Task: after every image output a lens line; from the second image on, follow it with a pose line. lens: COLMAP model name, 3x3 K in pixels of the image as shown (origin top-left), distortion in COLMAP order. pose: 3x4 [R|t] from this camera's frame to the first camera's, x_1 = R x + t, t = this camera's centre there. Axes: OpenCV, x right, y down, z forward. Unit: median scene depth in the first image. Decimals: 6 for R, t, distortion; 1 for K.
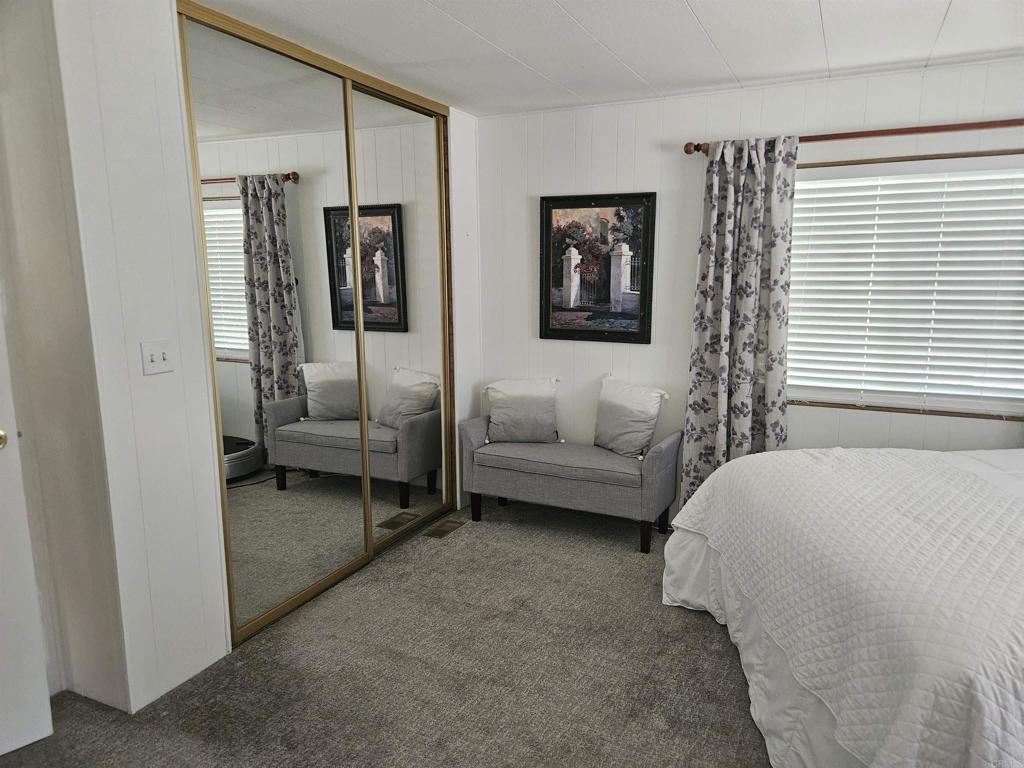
lens RADIAL K [[672.6, 0, 512.0], [0, 672.6, 384.0], [0, 0, 1]] dist [-0.040829, -0.000211]
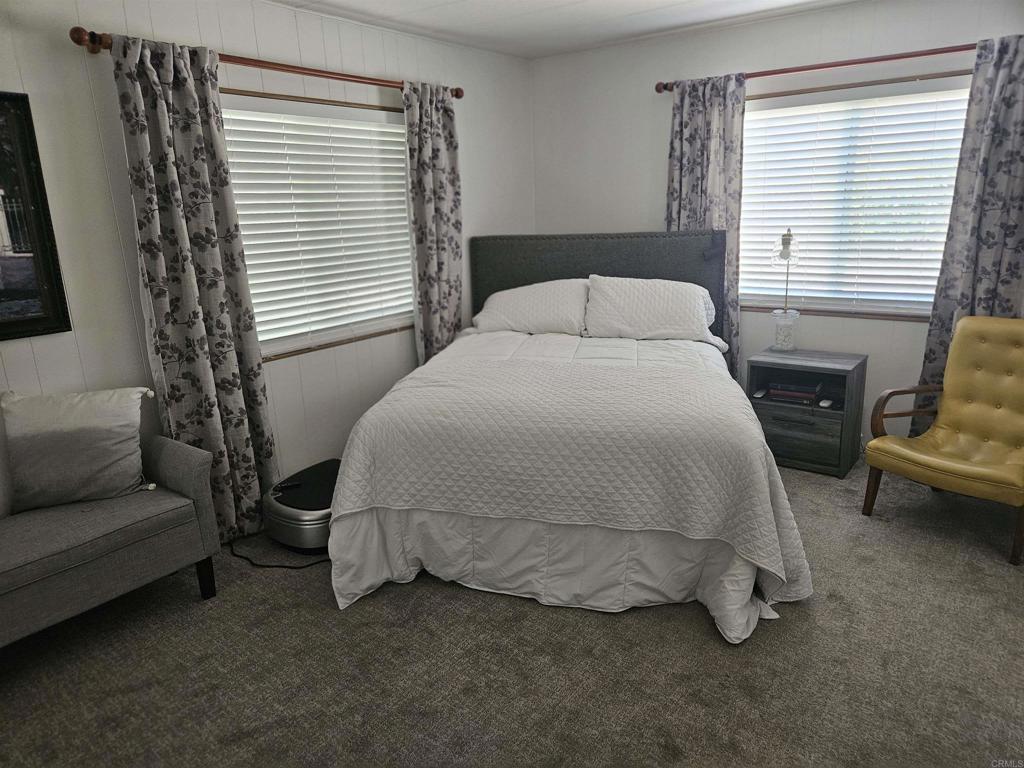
lens RADIAL K [[685.9, 0, 512.0], [0, 685.9, 384.0], [0, 0, 1]] dist [0.004399, -0.001019]
pose [[0.159614, -0.244226, 0.956492, -0.432680], [0.195979, 0.957468, 0.211772, -0.074621], [-0.967531, 0.153651, 0.200688, 0.495079]]
